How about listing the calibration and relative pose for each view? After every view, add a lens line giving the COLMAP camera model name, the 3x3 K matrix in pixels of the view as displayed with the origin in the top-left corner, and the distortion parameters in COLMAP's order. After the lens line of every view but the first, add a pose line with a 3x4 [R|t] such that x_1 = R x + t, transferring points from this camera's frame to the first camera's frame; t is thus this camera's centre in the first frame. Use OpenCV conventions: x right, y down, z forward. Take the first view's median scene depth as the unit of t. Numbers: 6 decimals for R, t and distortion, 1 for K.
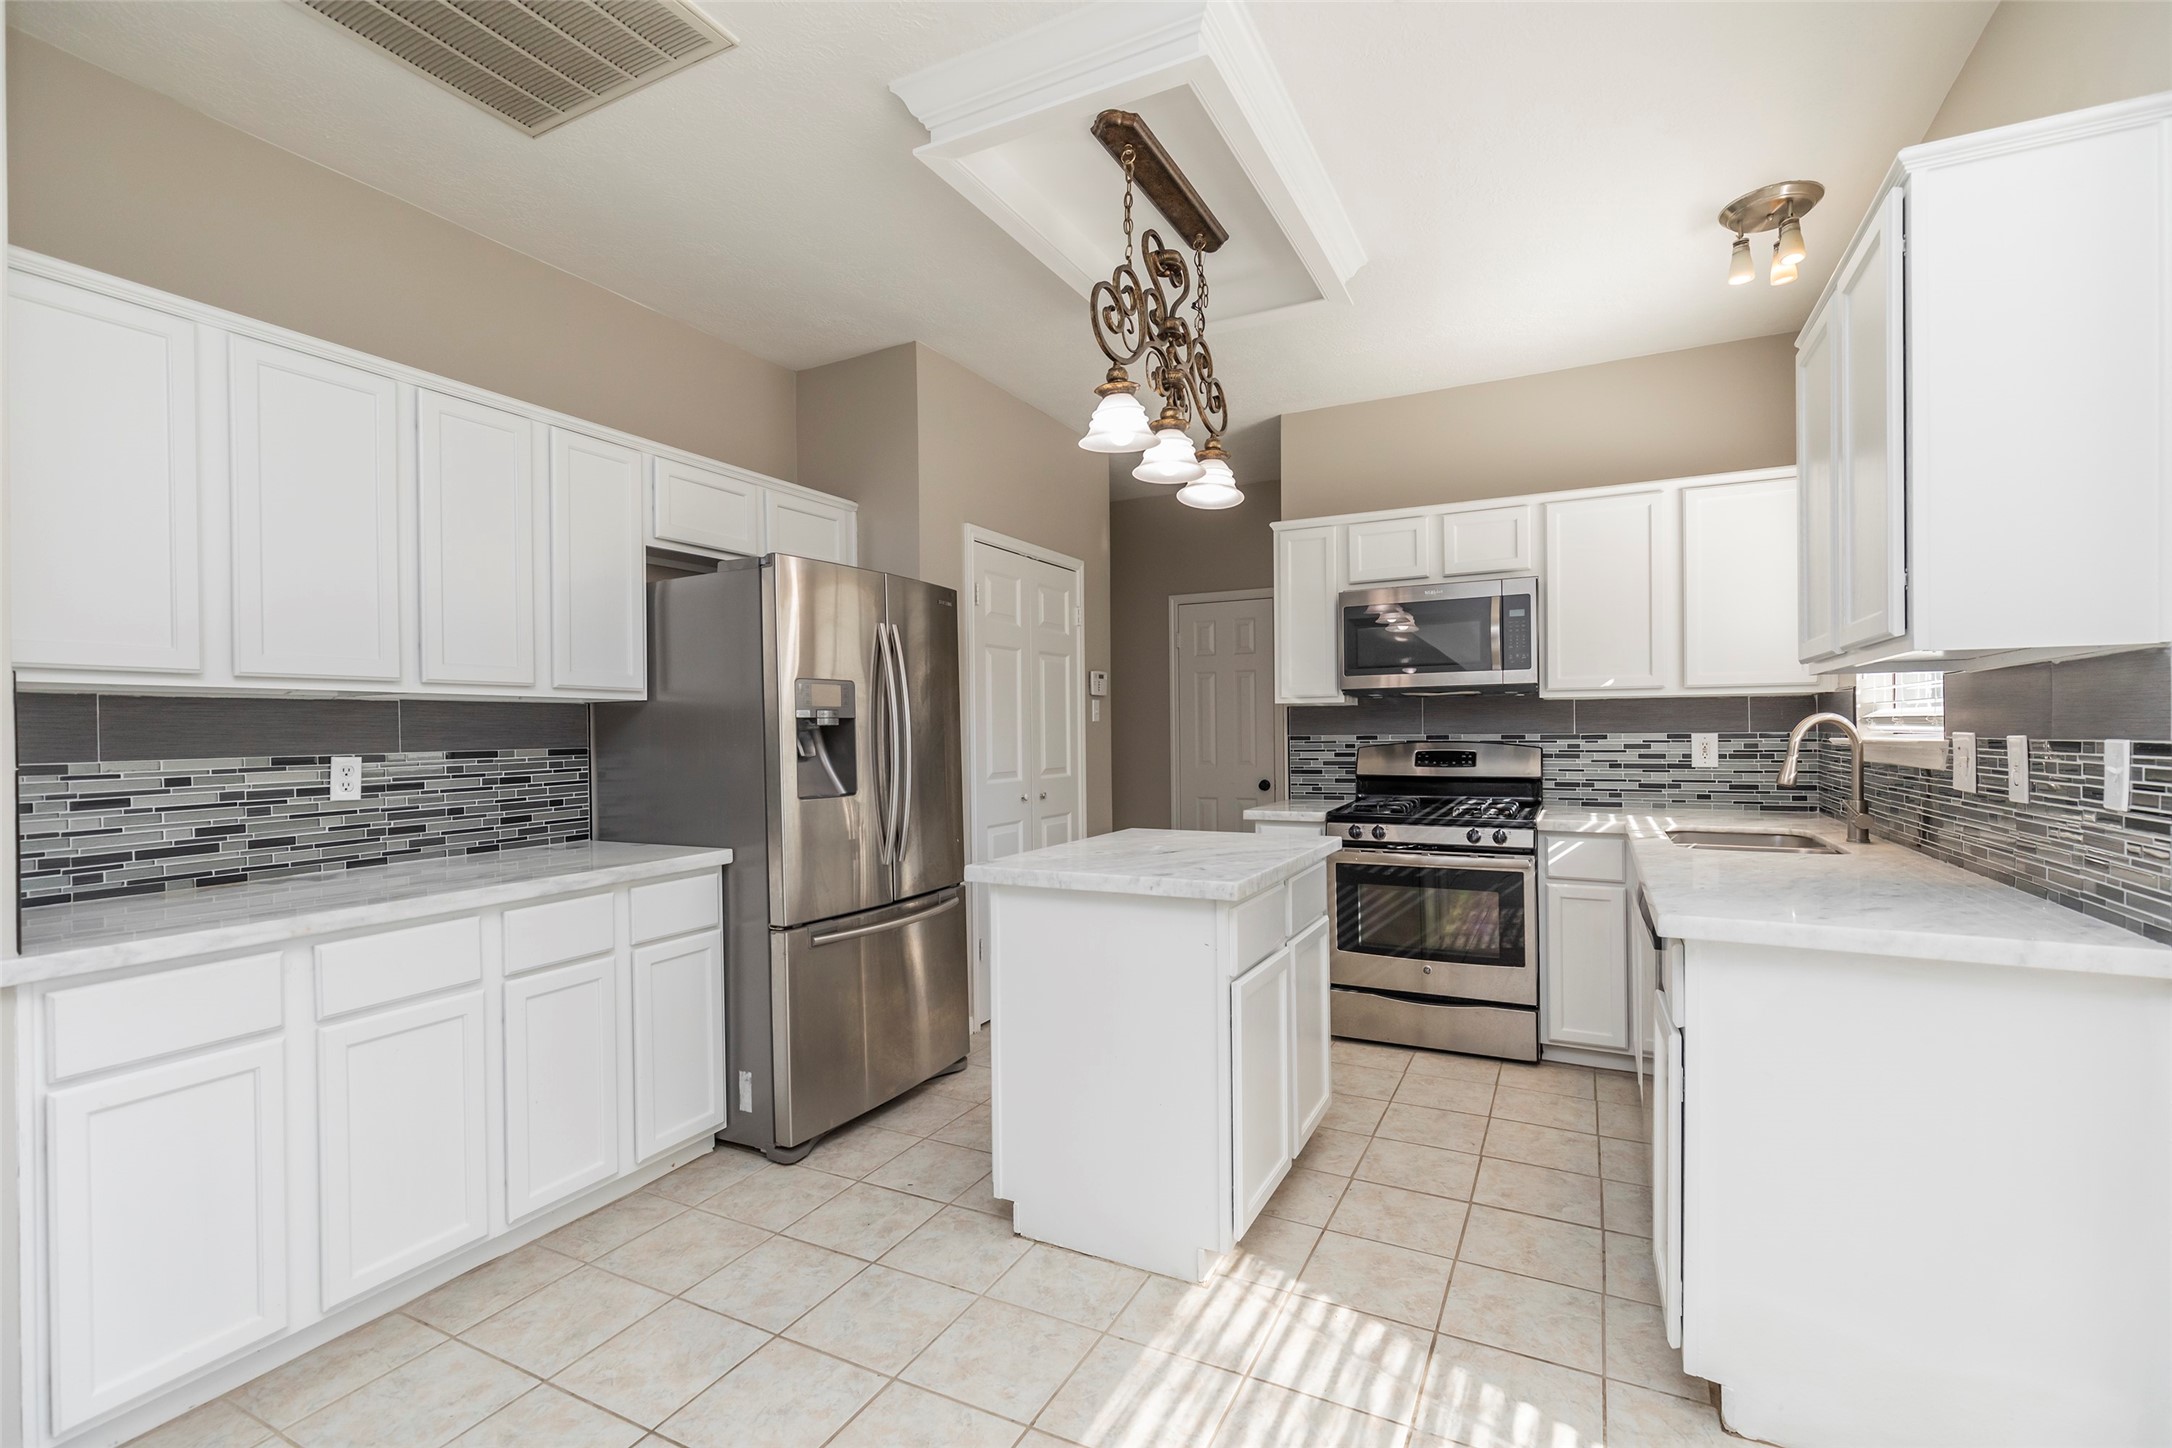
lens RADIAL K [[977.1, 0, 1079.8], [0, 977.1, 728.3], [0, 0, 1]] dist [0.009192, -0.001903]
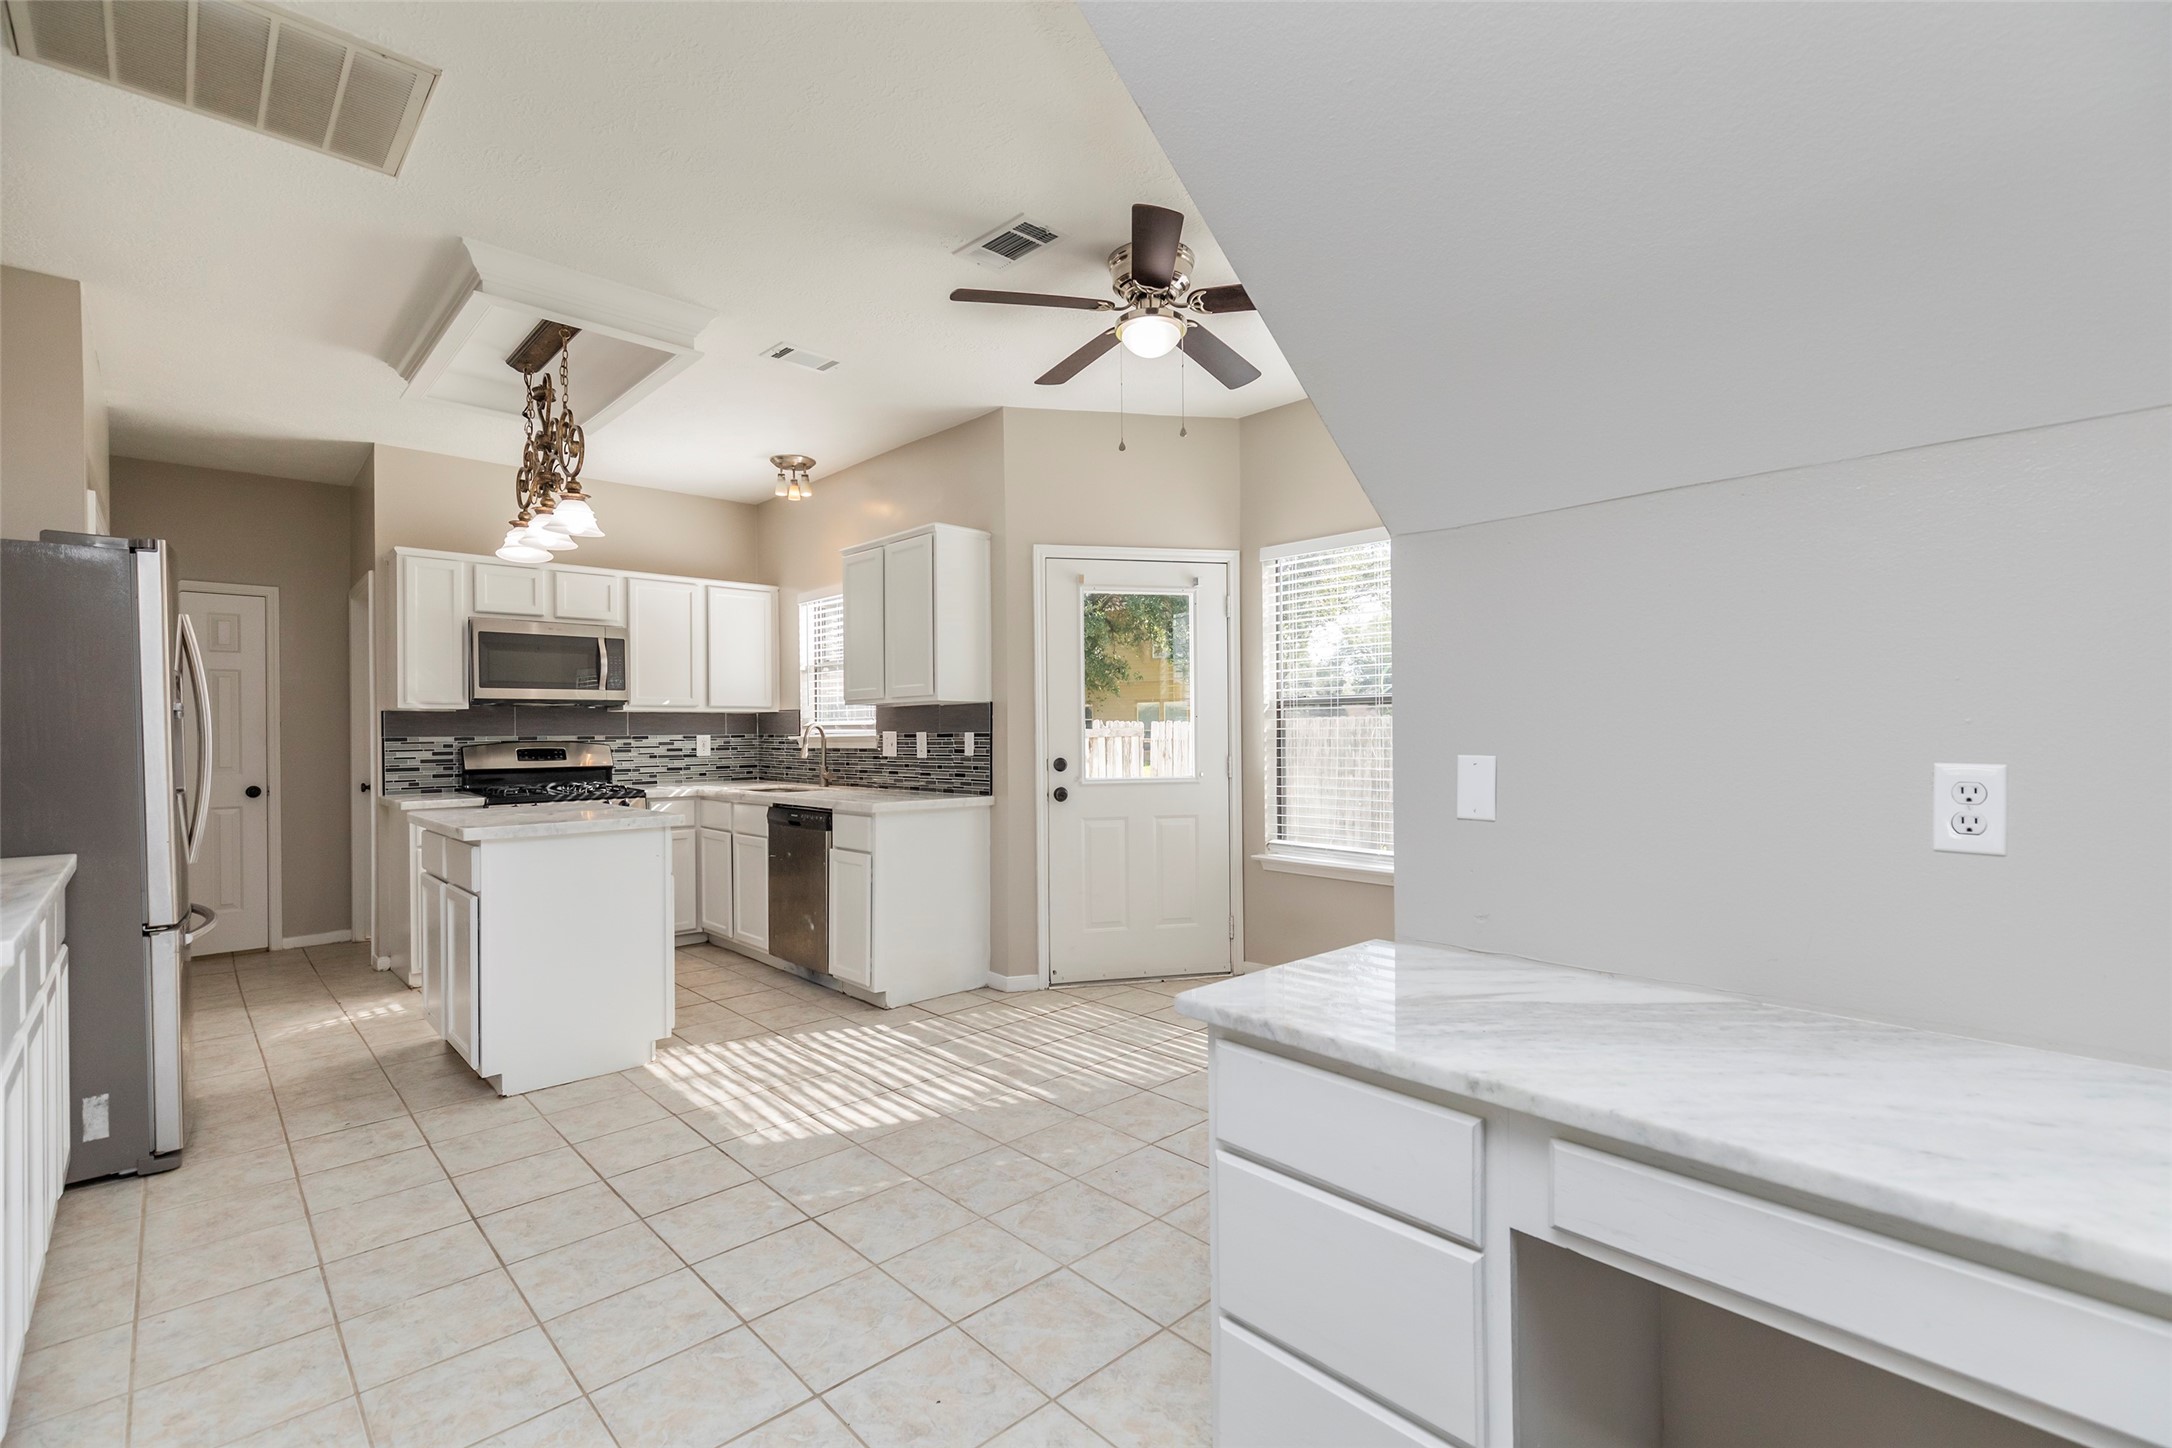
lens RADIAL K [[977.1, 0, 1087.3], [0, 977.1, 730.4], [0, 0, 1]] dist [0.009192, -0.001903]
pose [[0.332460, 0.008798, 0.943076, -0.690971], [0.002205, 0.999946, -0.010106, 0.015357], [-0.943115, 0.005439, 0.332423, -0.139787]]
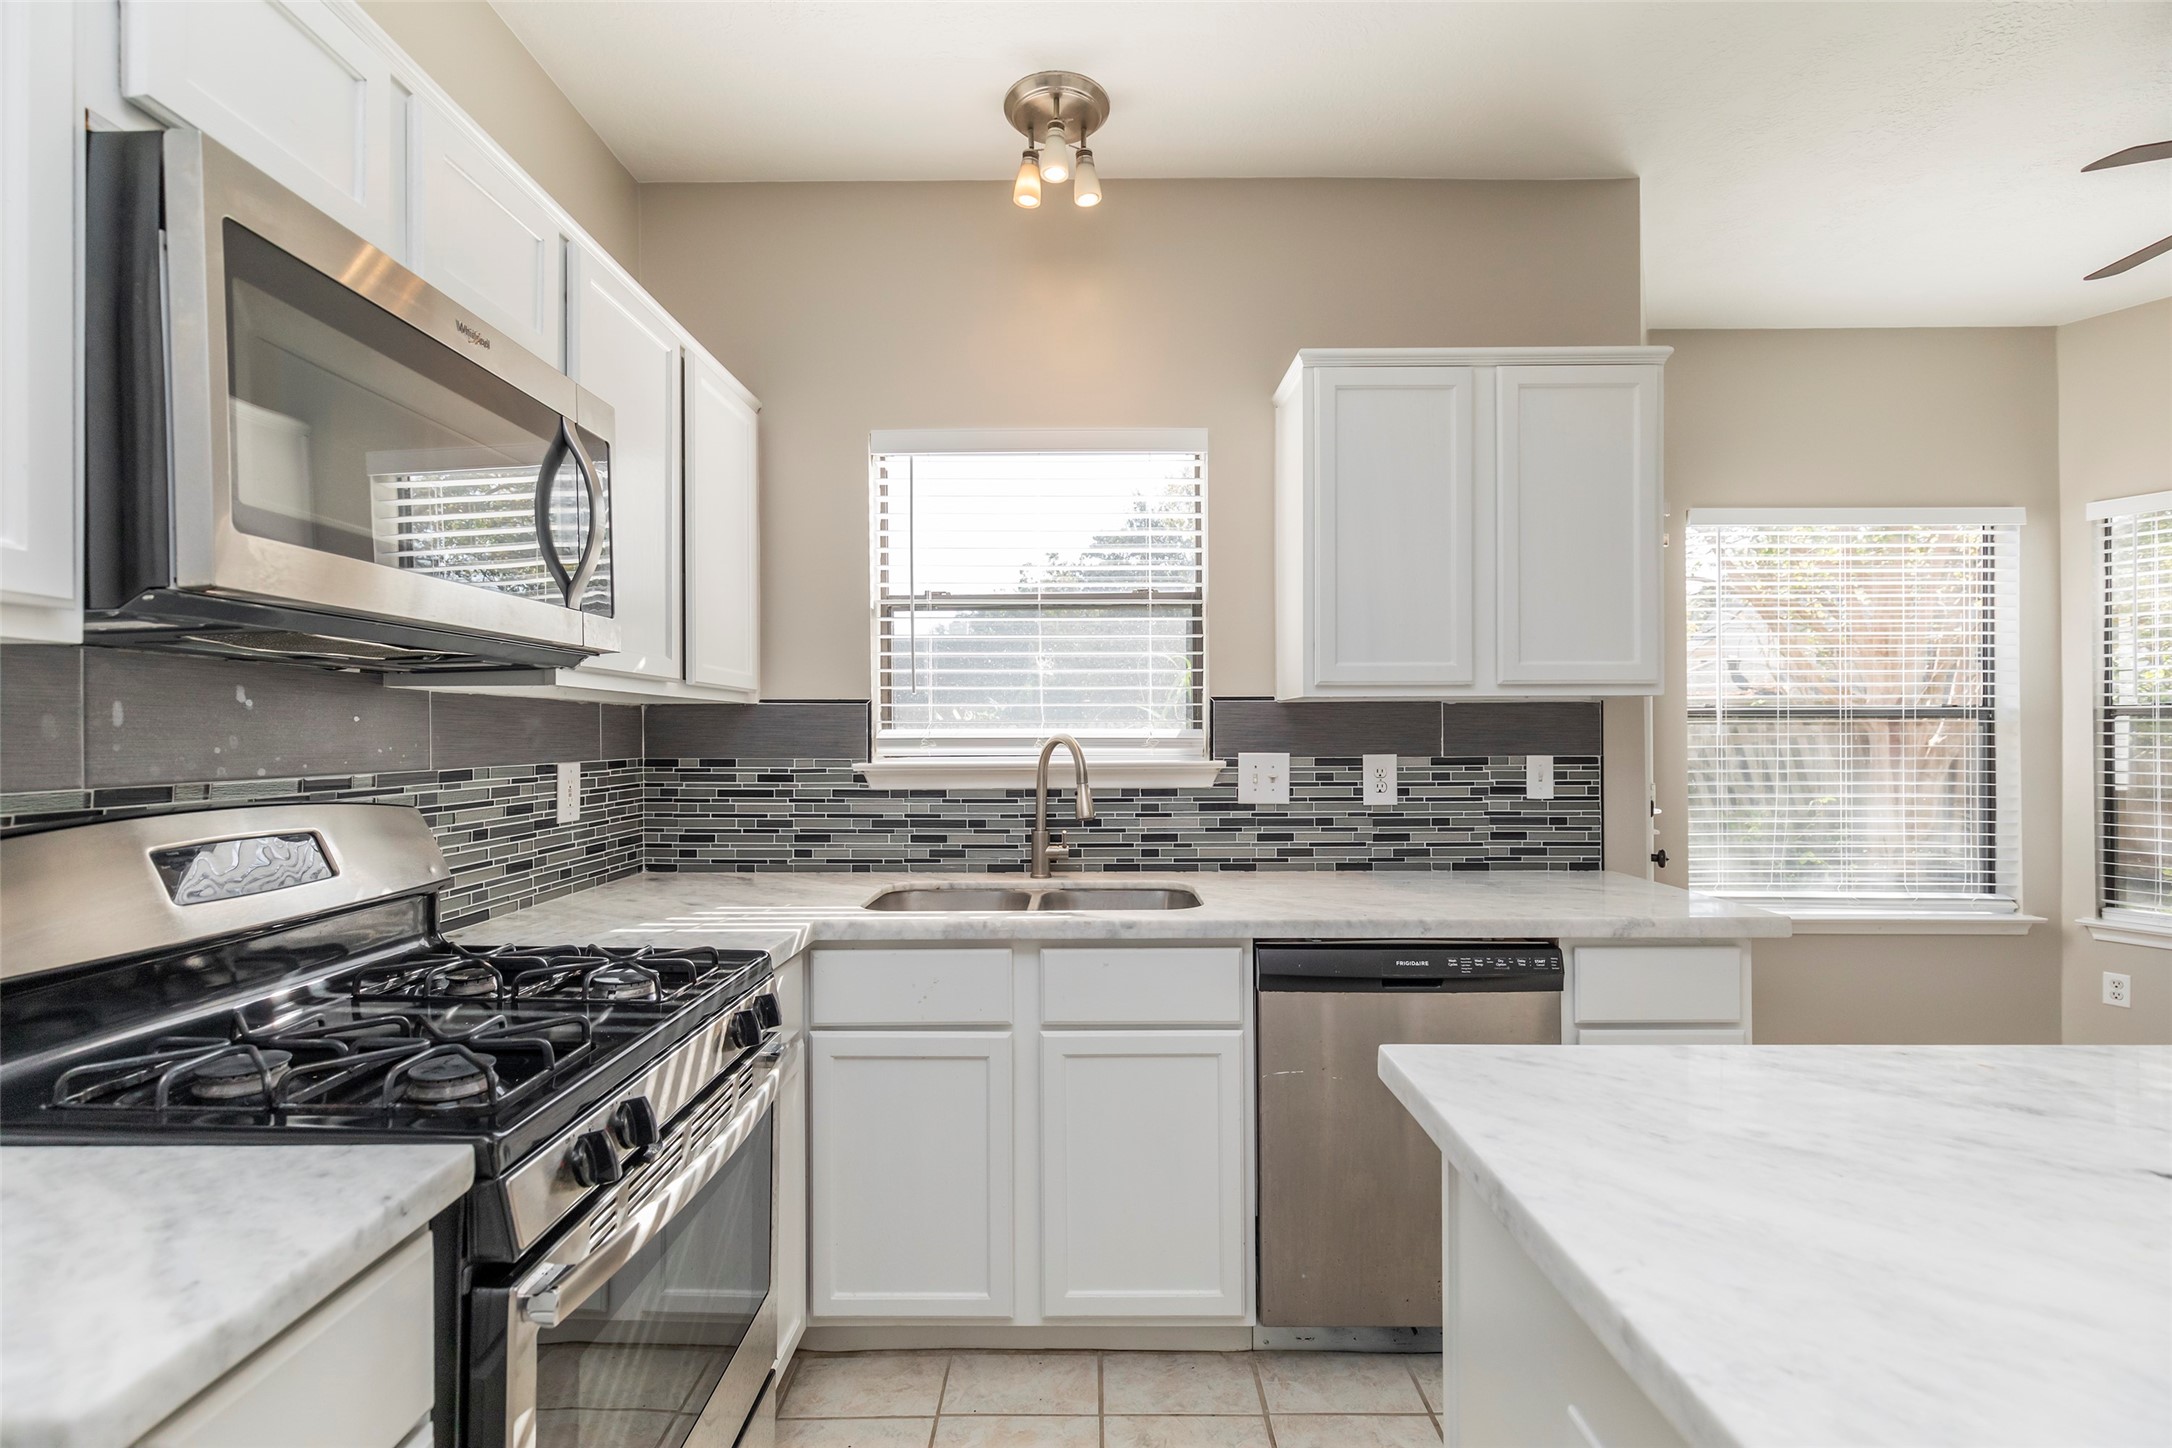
lens RADIAL K [[977.1, 0, 1077.2], [0, 977.1, 730.1], [0, 0, 1]] dist [0.009192, -0.001903]
pose [[-0.455408, 0.012854, 0.890190, -0.014640], [0.005106, 0.999917, -0.011827, -0.006169], [-0.890268, -0.000841, -0.455436, 1.013738]]
